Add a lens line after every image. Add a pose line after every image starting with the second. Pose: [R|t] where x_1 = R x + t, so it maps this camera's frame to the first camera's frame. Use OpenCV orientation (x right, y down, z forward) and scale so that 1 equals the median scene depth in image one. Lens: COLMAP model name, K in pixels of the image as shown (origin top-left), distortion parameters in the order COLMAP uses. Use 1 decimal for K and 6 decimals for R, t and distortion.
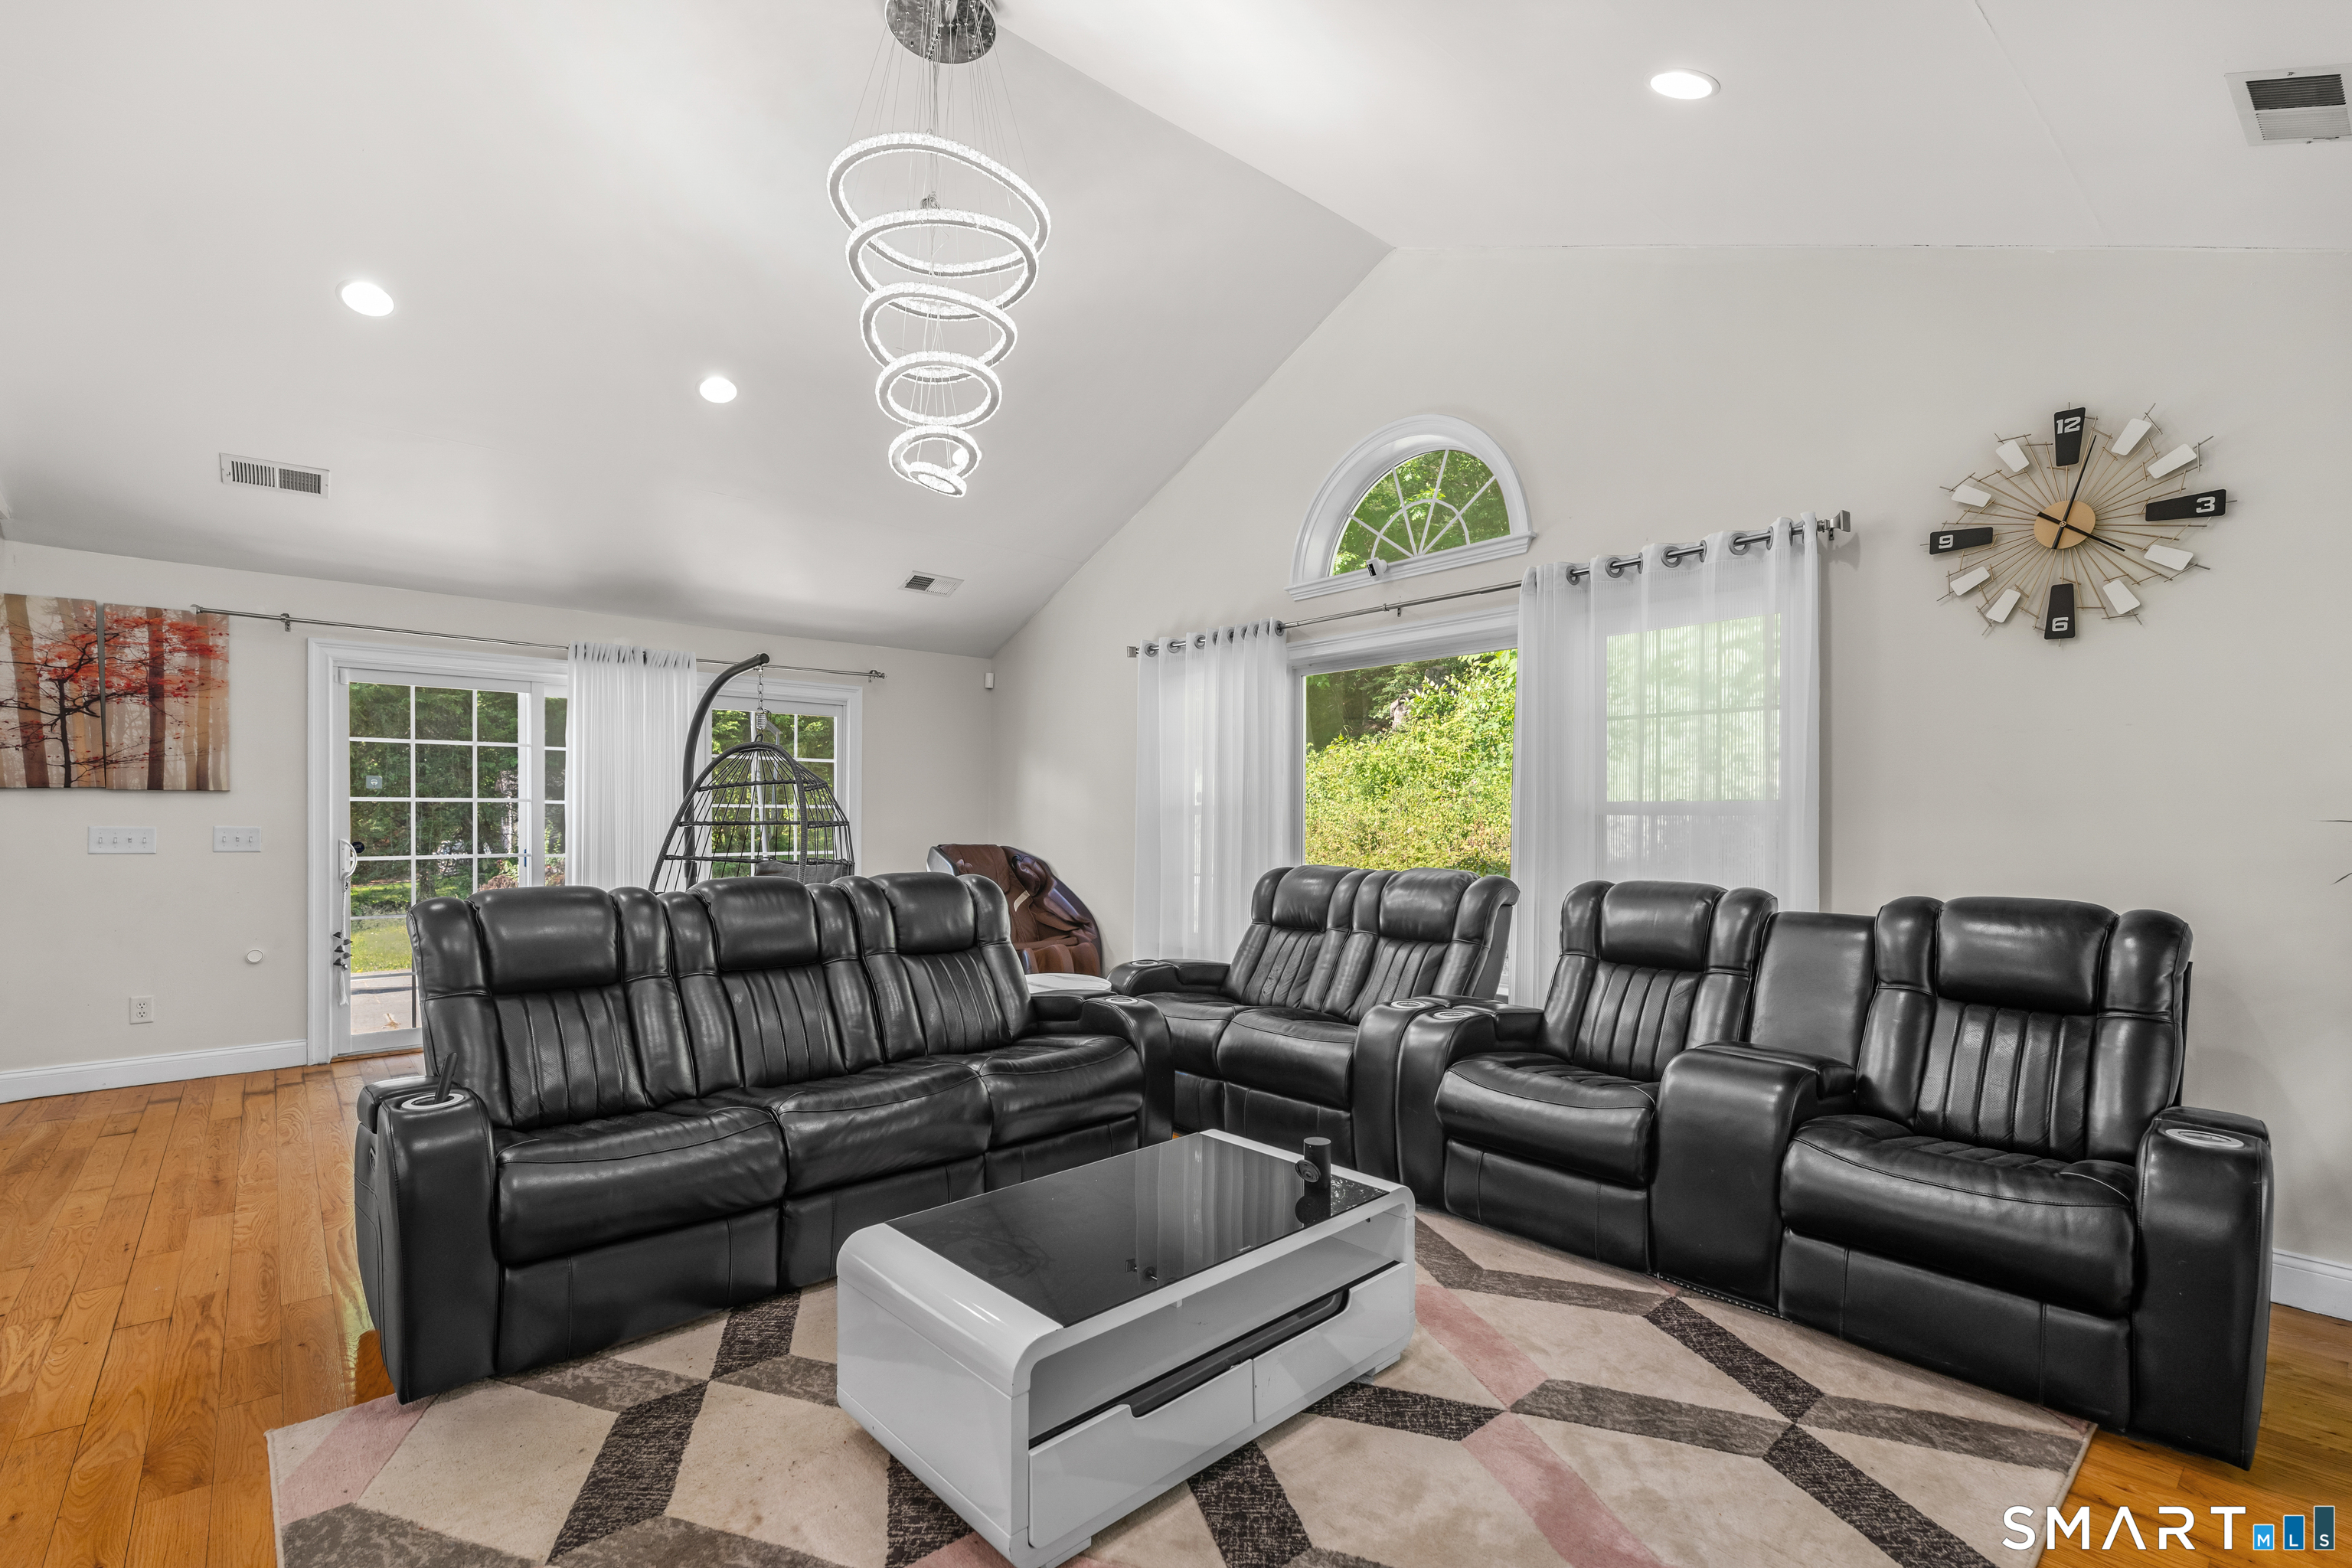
lens RADIAL K [[1055.0, 0, 1172.6], [0, 1055.0, 818.7], [0, 0, 1]] dist [-0.000546, -0.000354]
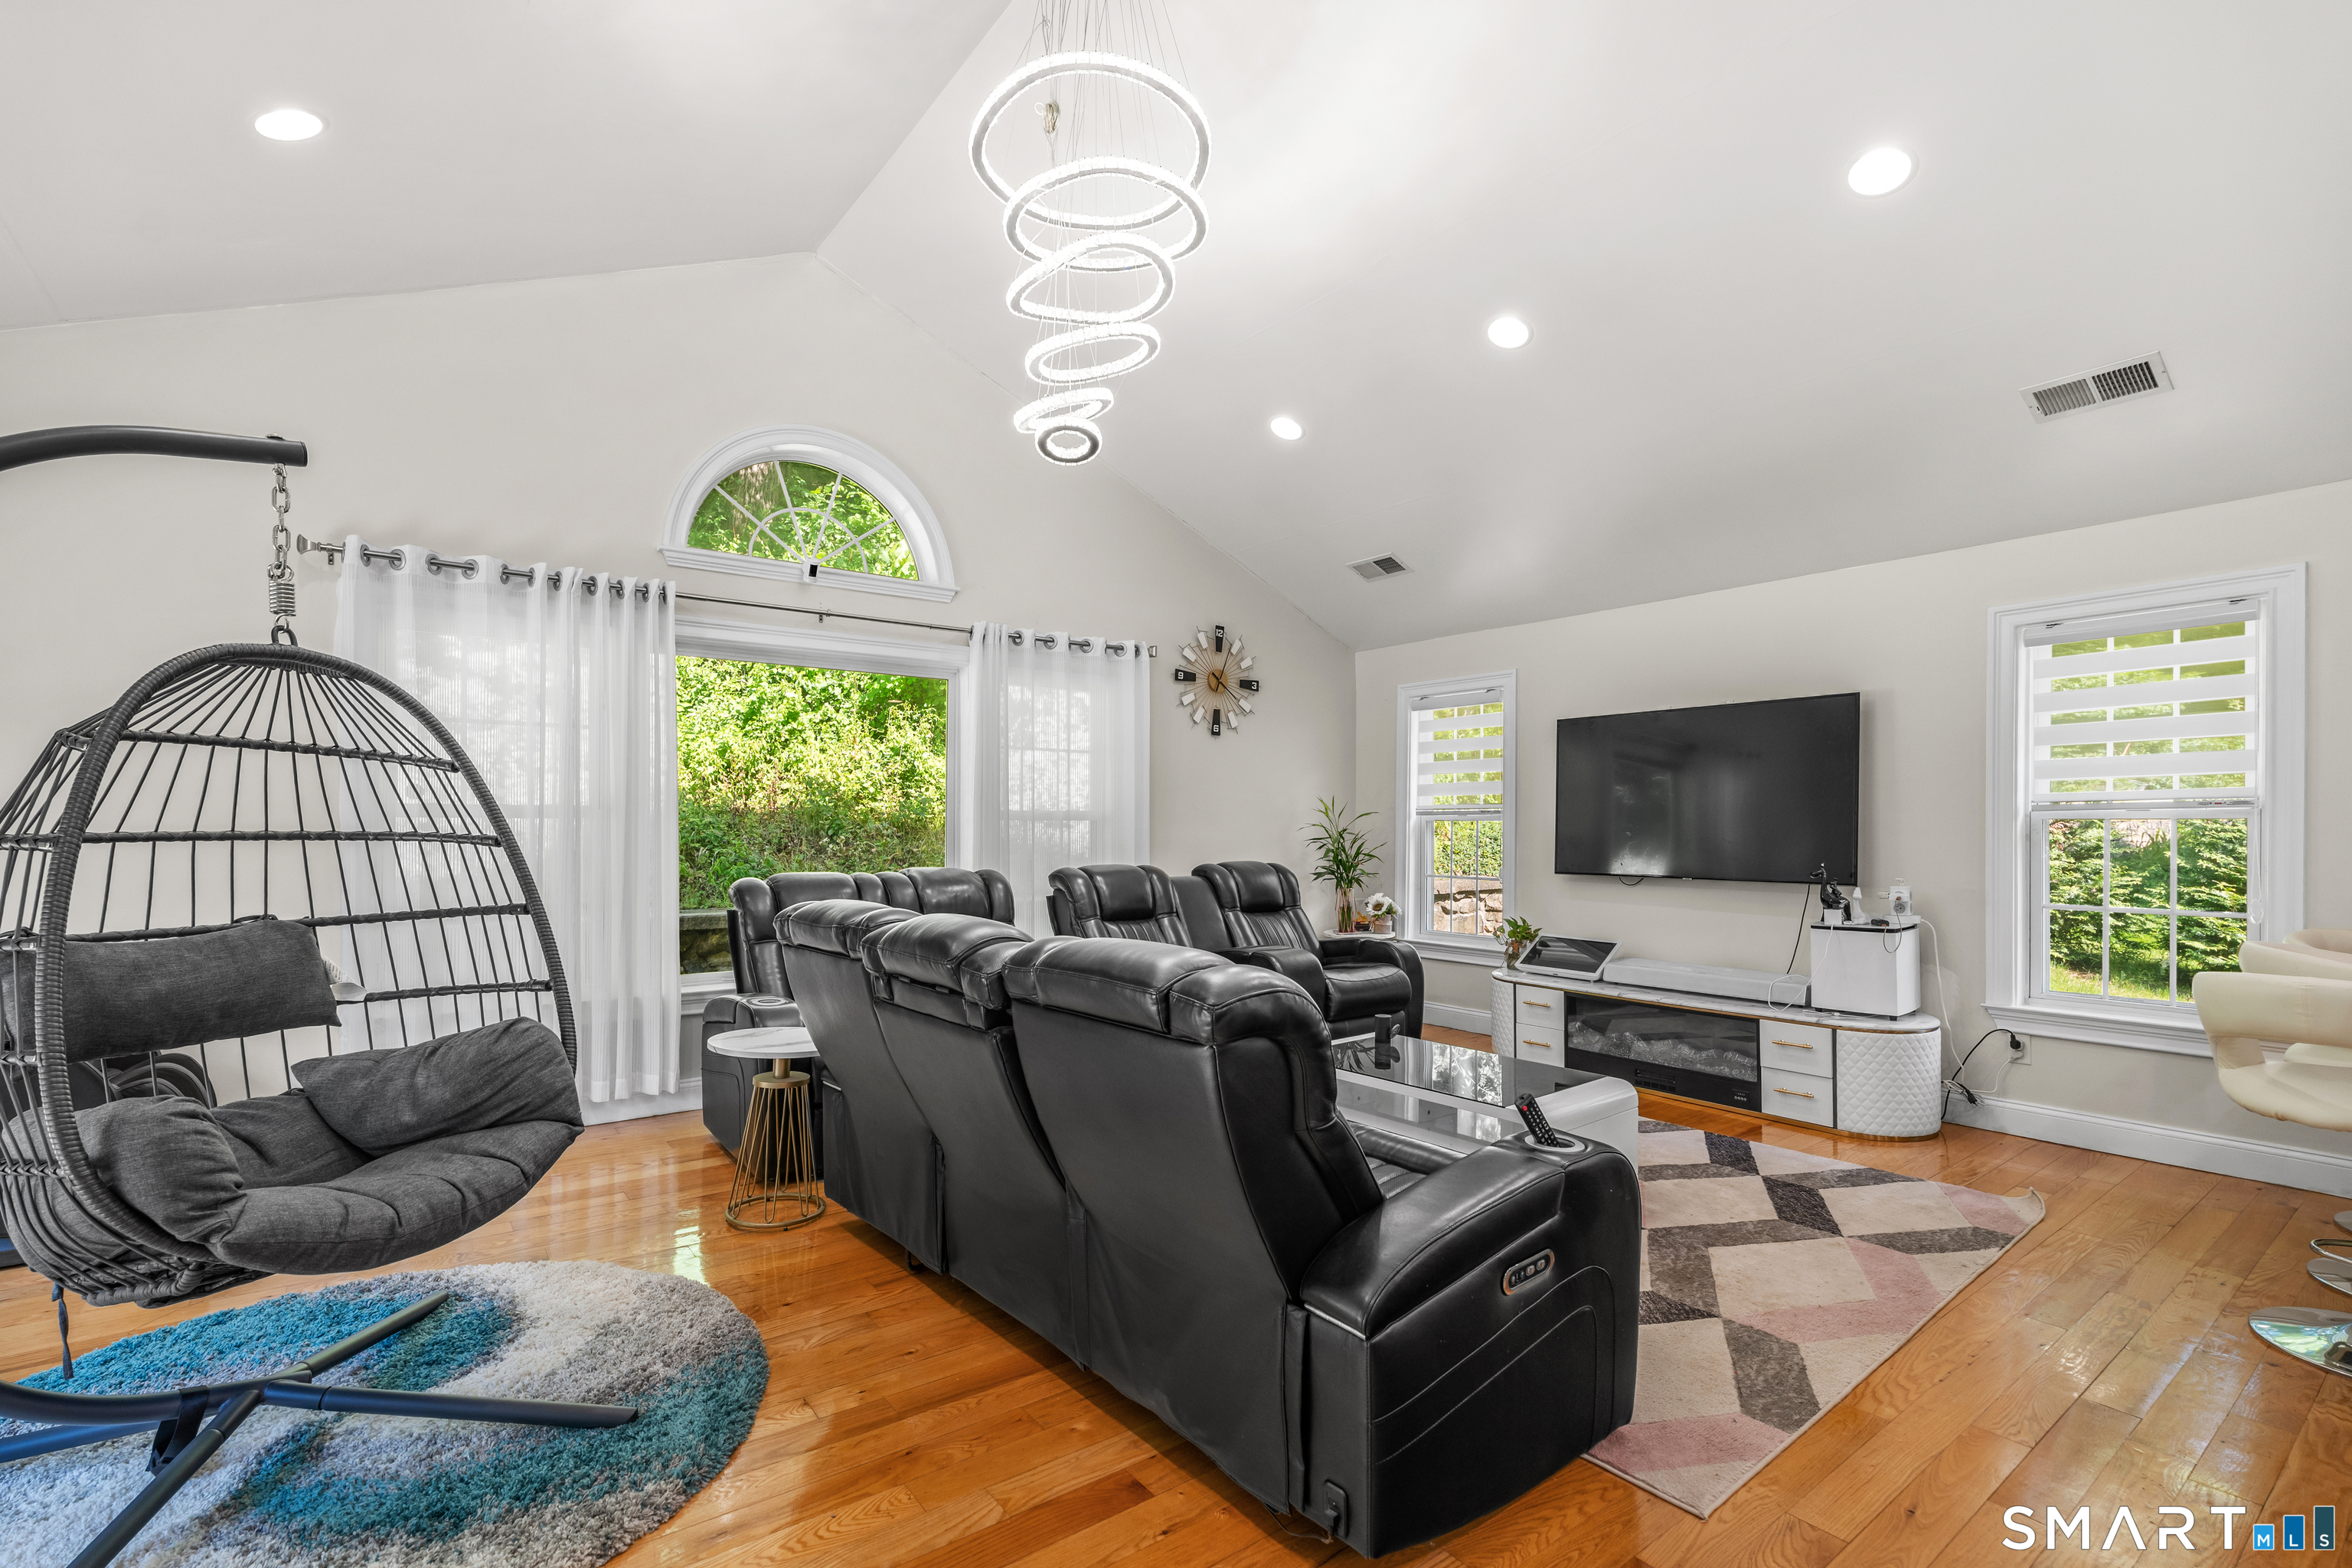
lens RADIAL K [[1065.5, 0, 1182.6], [0, 1065.5, 831.5], [0, 0, 1]] dist [0.002375, 0.000249]
pose [[0.091097, 0.002759, 0.995838, -1.188957], [-0.002332, 0.999994, -0.002557, 0.020104], [-0.995839, -0.002090, 0.091103, 0.854842]]
